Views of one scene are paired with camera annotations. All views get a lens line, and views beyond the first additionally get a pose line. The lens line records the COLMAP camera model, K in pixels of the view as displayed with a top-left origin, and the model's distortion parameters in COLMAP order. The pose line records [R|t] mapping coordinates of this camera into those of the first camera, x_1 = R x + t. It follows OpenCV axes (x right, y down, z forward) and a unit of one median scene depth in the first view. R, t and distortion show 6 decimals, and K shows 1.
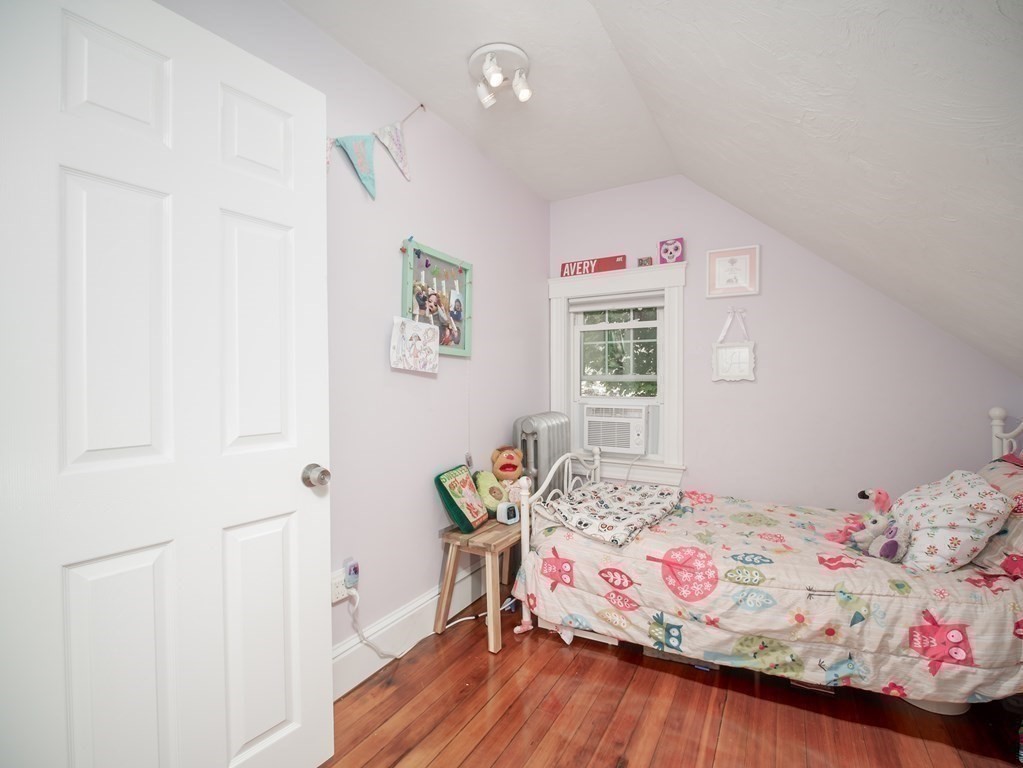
lens RADIAL K [[474.8, 0, 511.5], [0, 474.8, 384.0], [0, 0, 1]] dist [-0.004307, -0.001319]
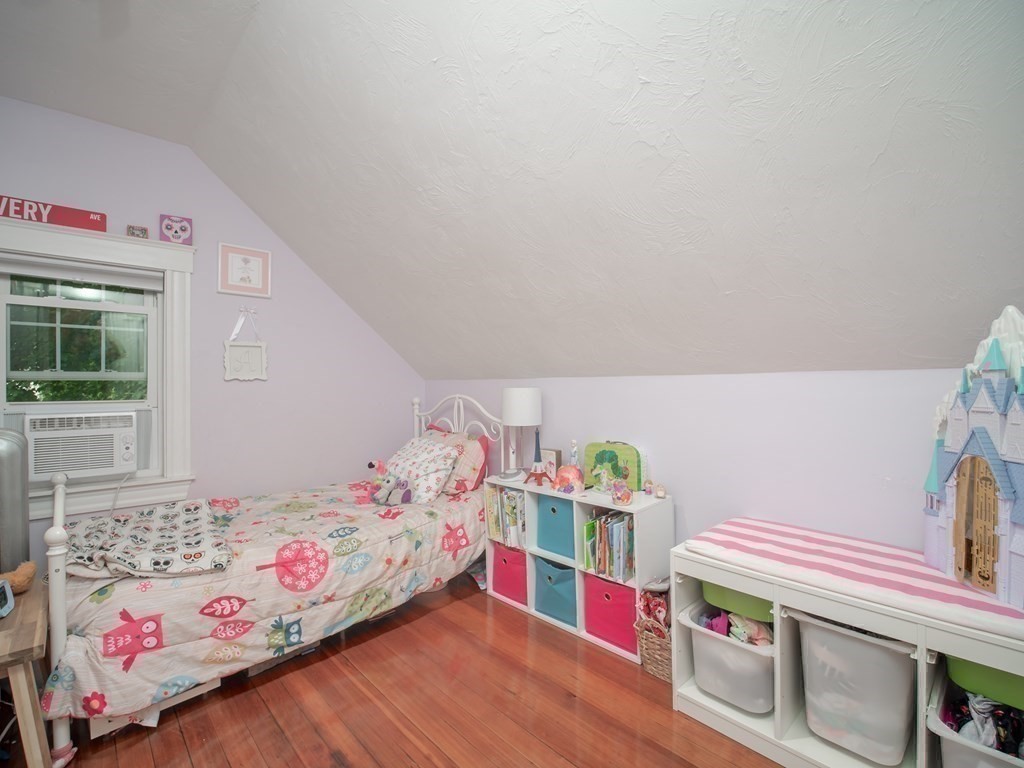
lens RADIAL K [[473.2, 0, 506.5], [0, 473.2, 383.2], [0, 0, 1]] dist [-0.001974, -0.000601]
pose [[0.299520, -0.001630, 0.954088, -0.452771], [0.007036, 0.999975, -0.000501, 0.006315], [-0.954064, 0.006863, 0.299524, 0.252231]]
